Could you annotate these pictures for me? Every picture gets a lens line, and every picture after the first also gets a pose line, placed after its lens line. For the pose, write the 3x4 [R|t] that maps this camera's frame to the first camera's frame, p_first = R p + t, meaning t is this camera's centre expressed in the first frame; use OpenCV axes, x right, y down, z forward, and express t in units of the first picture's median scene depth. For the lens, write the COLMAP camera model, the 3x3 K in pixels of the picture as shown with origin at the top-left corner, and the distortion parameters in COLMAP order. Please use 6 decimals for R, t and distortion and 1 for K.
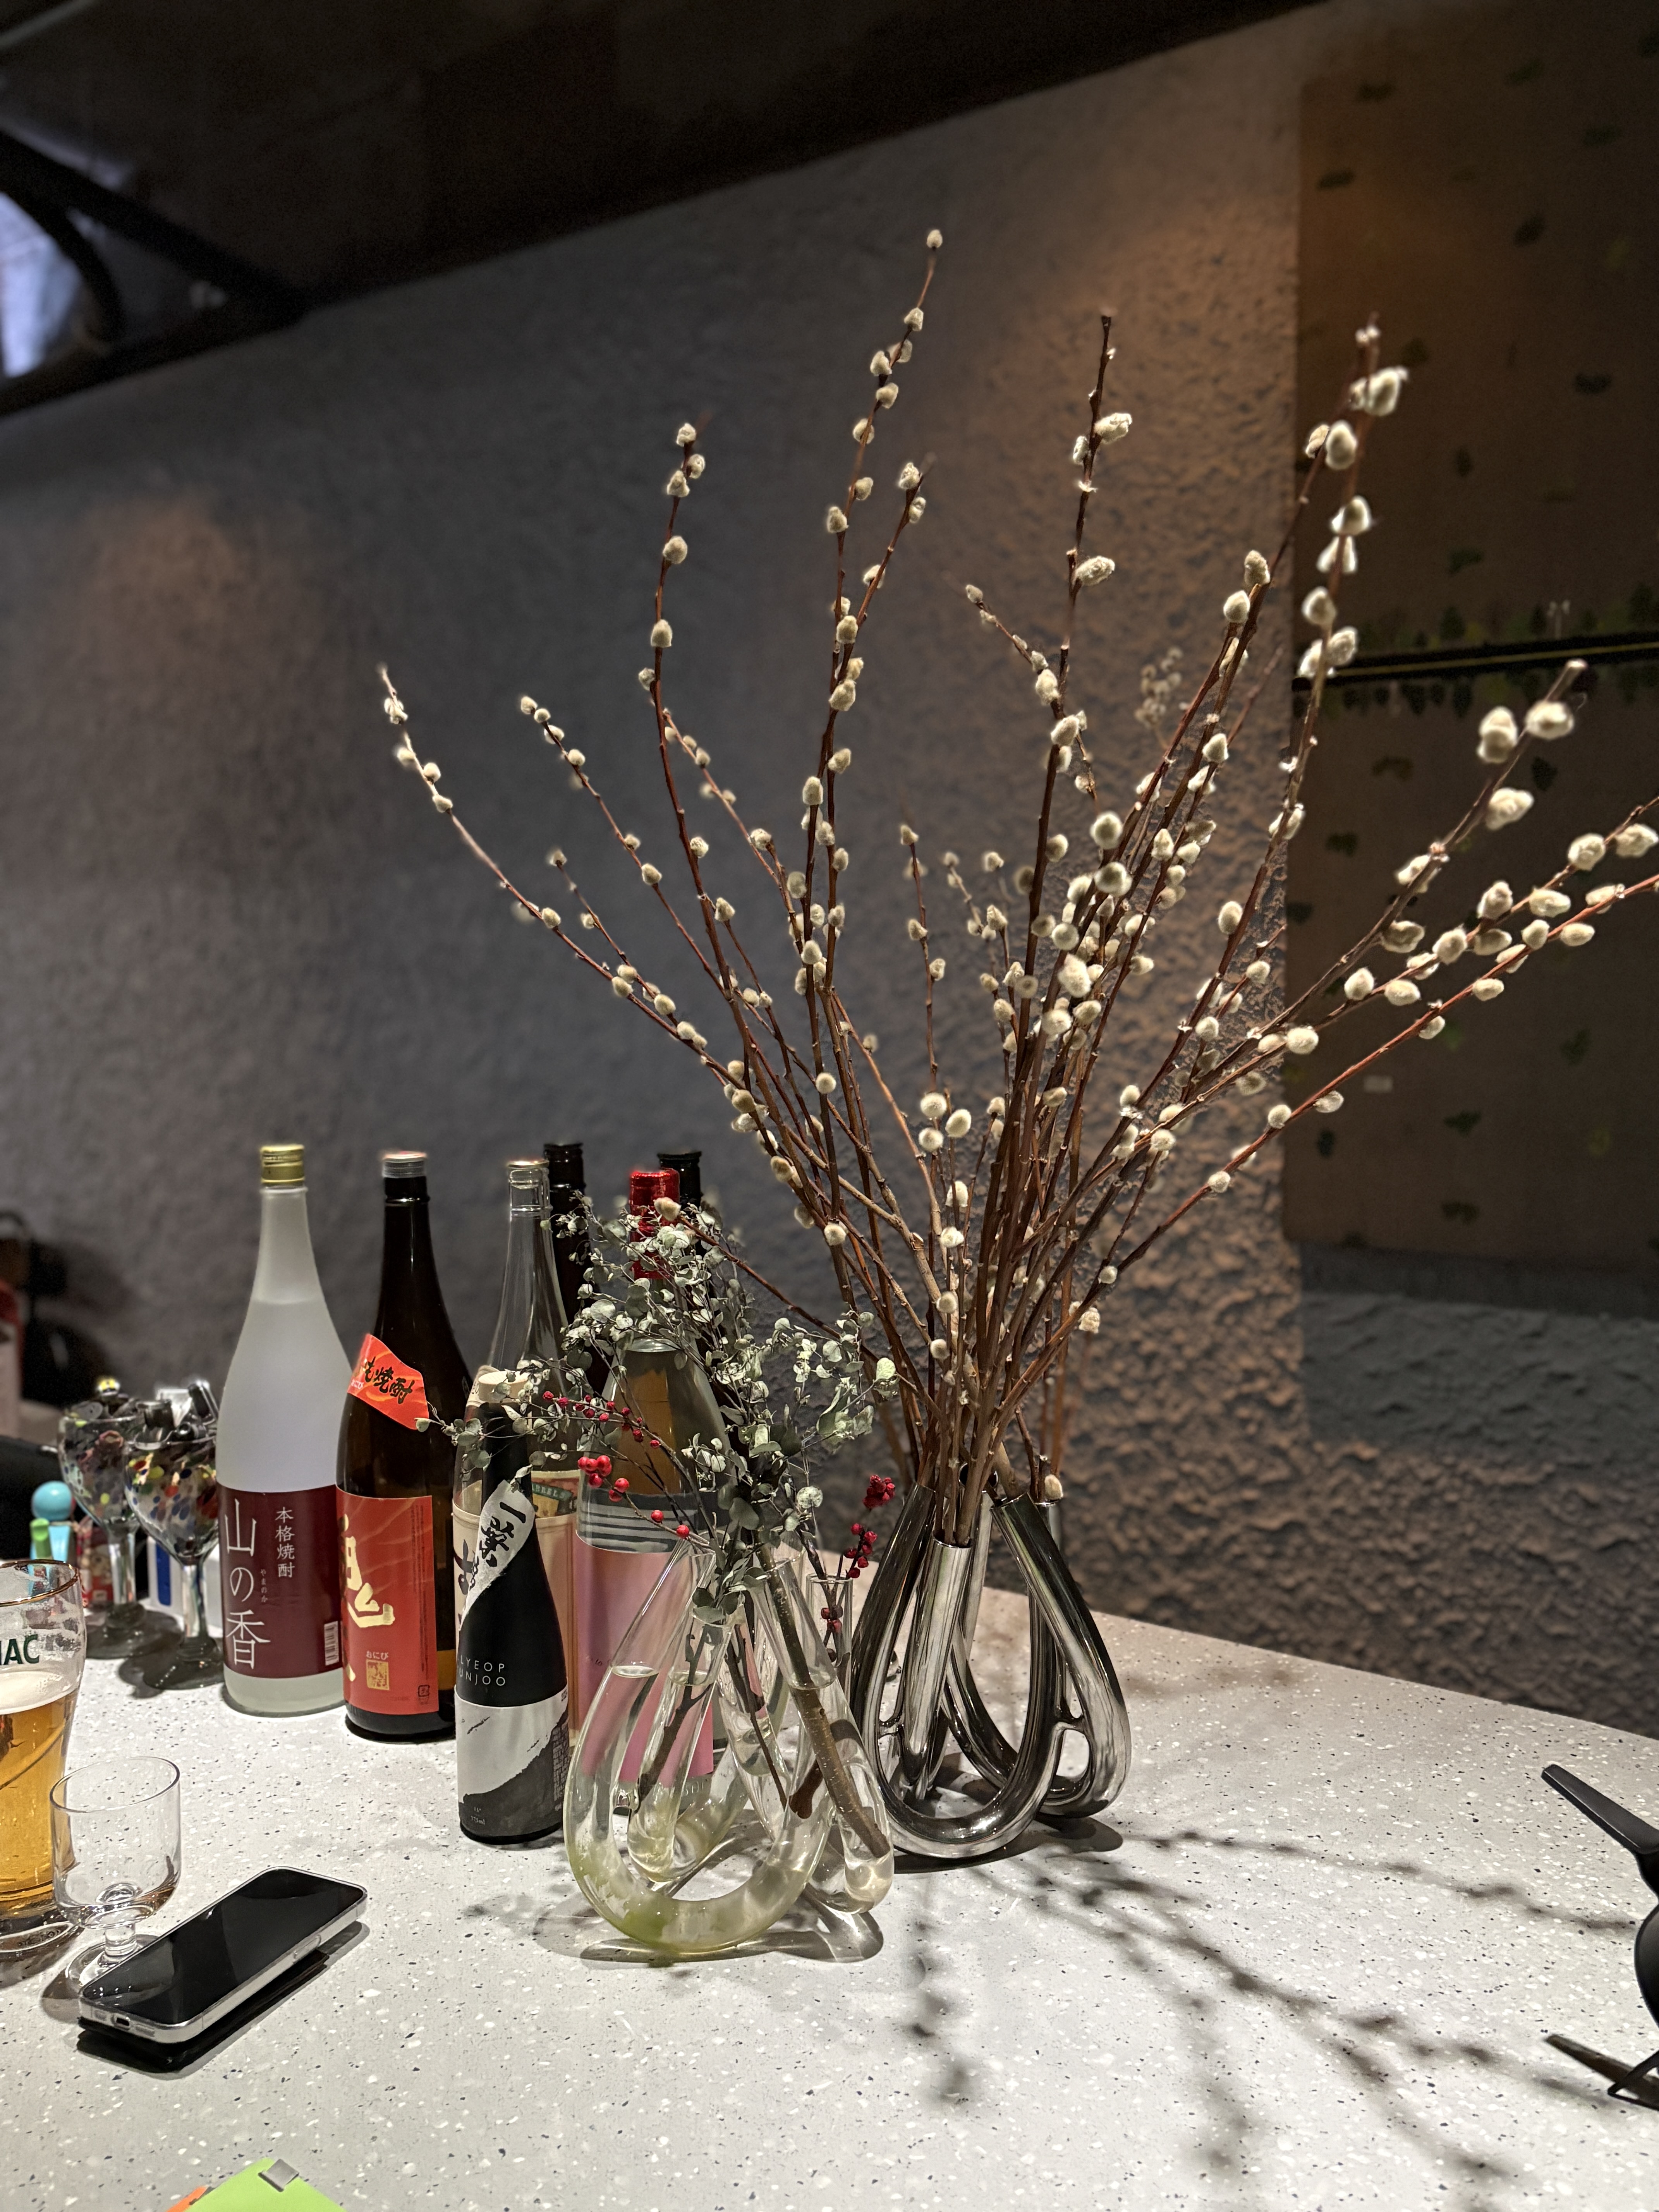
lens RADIAL K [[1773.5, 0, 829.5], [0, 1773.5, 1106.0], [0, 0, 1]] dist [0.071558, -0.078539]
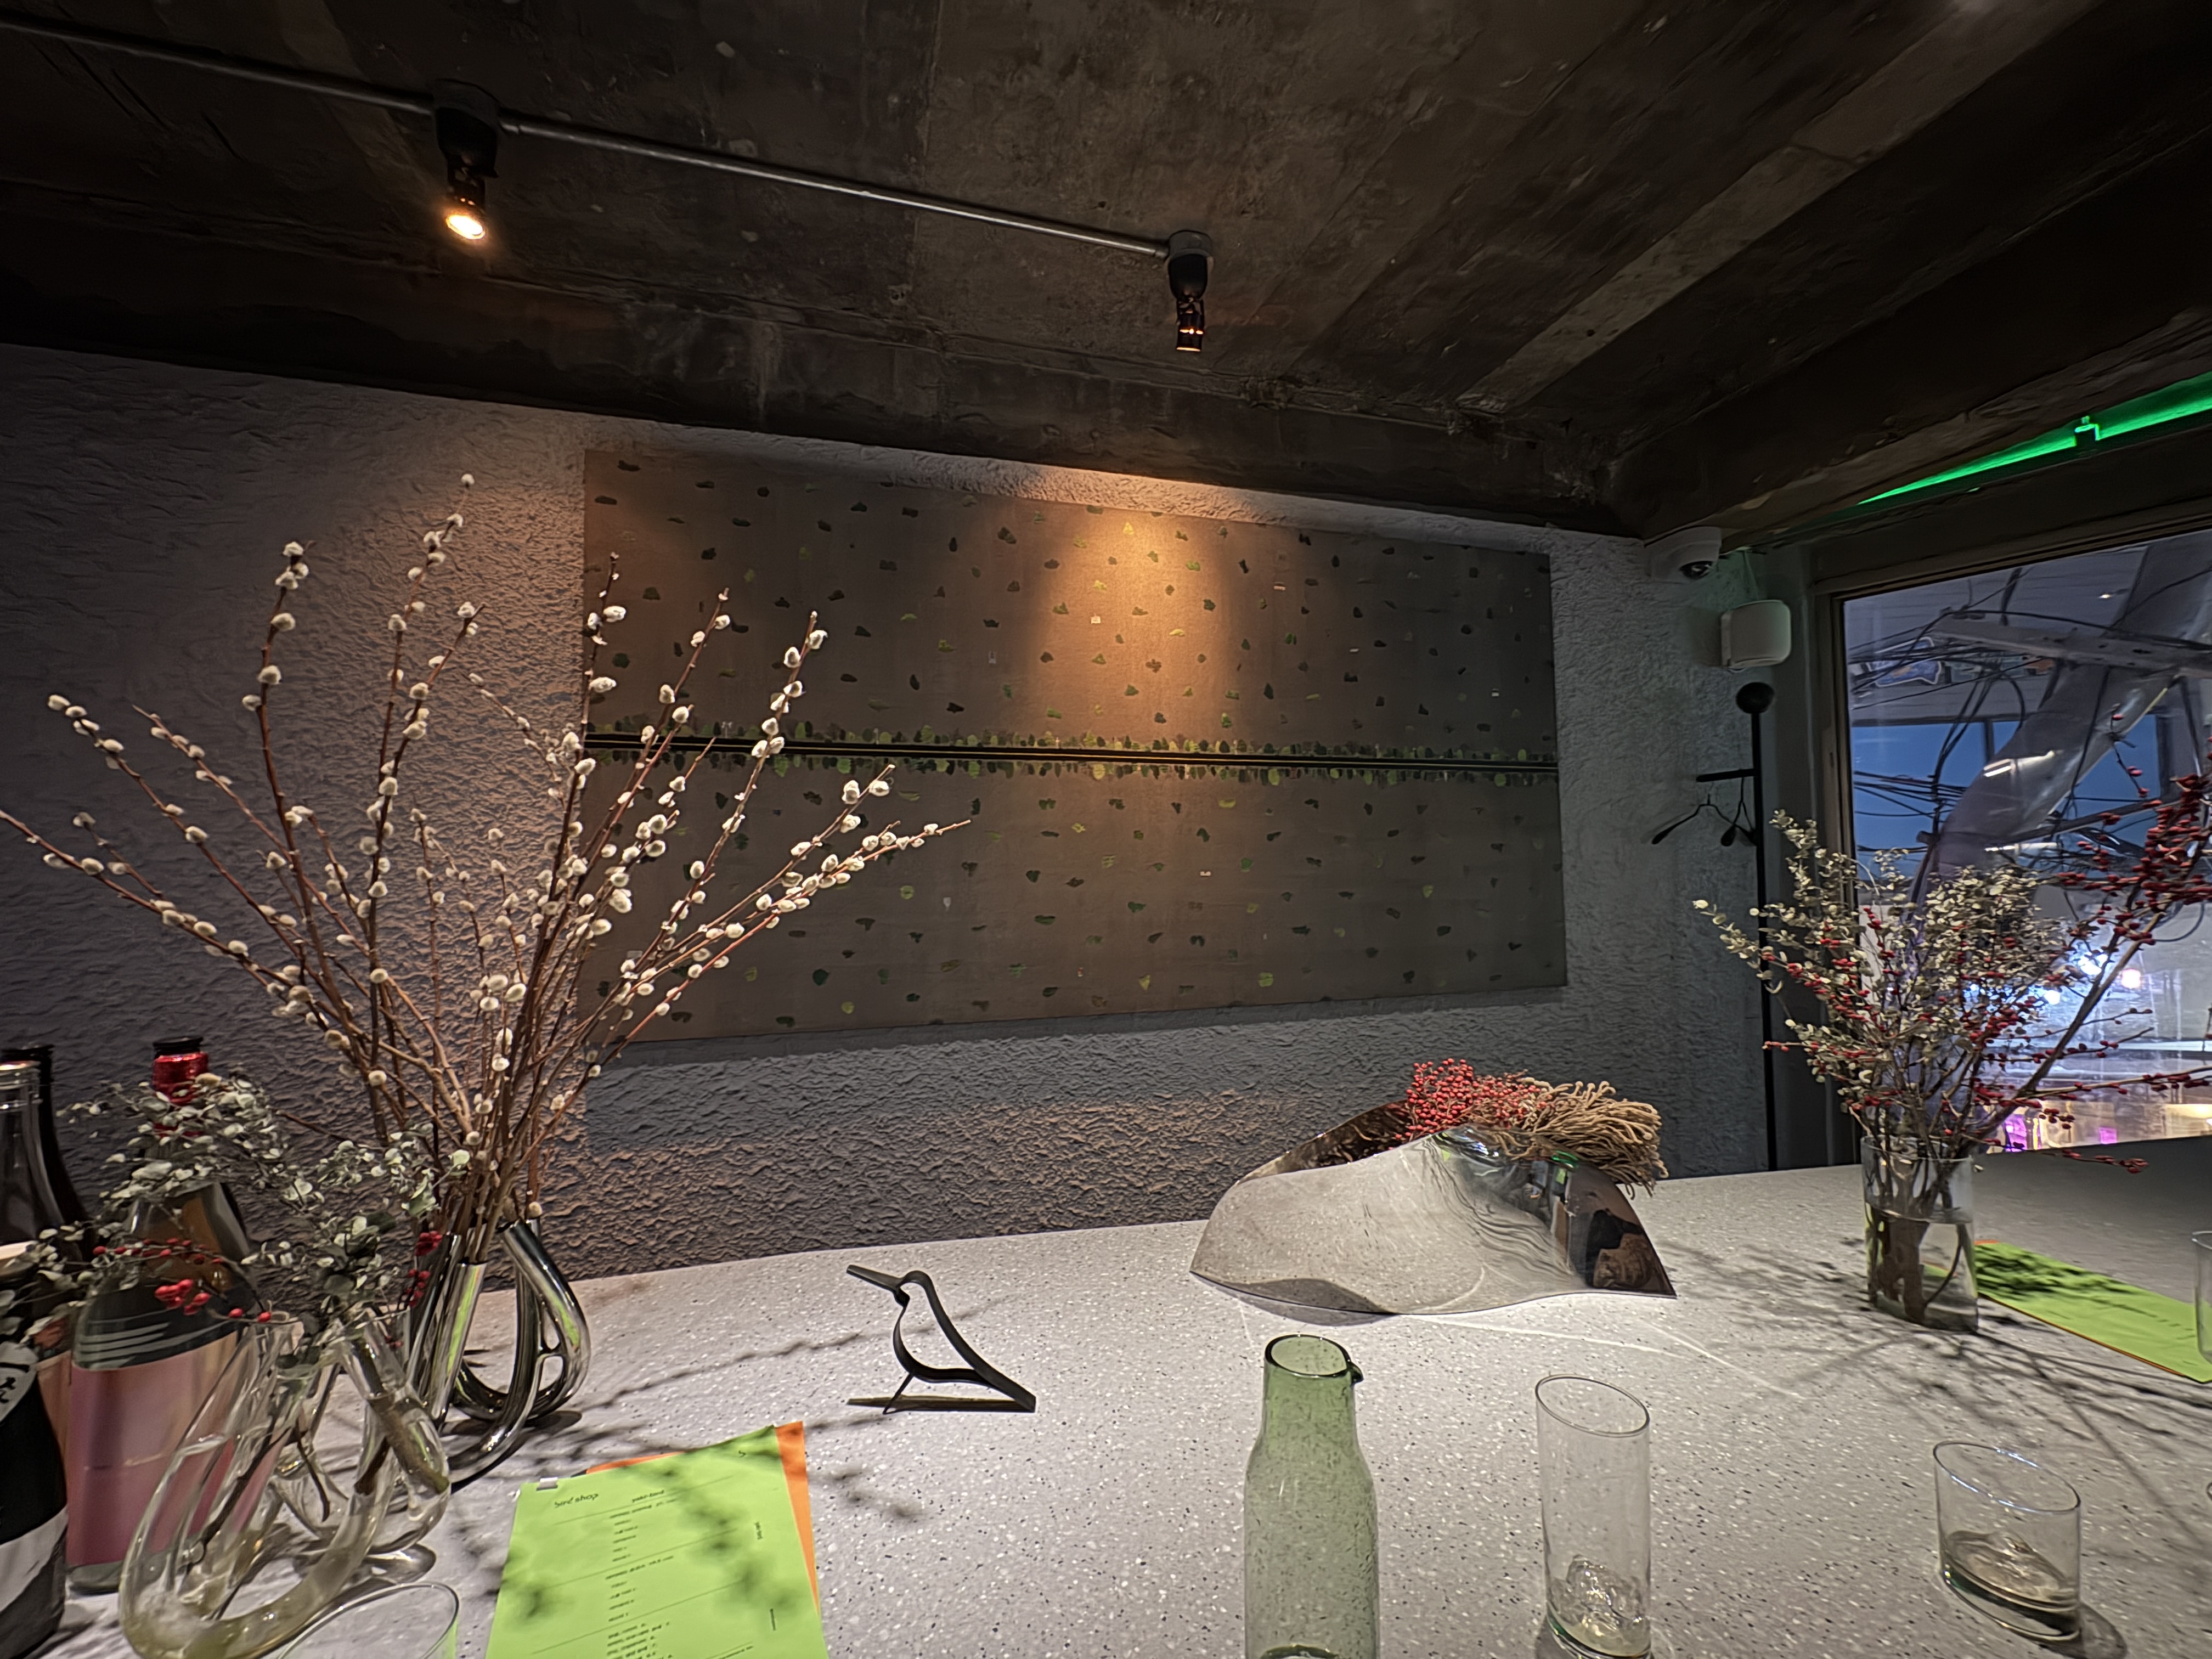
lens RADIAL K [[857.0, 0, 1106.0], [0, 857.0, 829.5], [0, 0, 1]] dist [-0.000126, -0.000151]
pose [[0.640425, 0.039008, 0.767030, -0.168584], [0.074158, 0.990902, -0.112310, -0.008517], [-0.764433, 0.128807, 0.631705, 0.044755]]
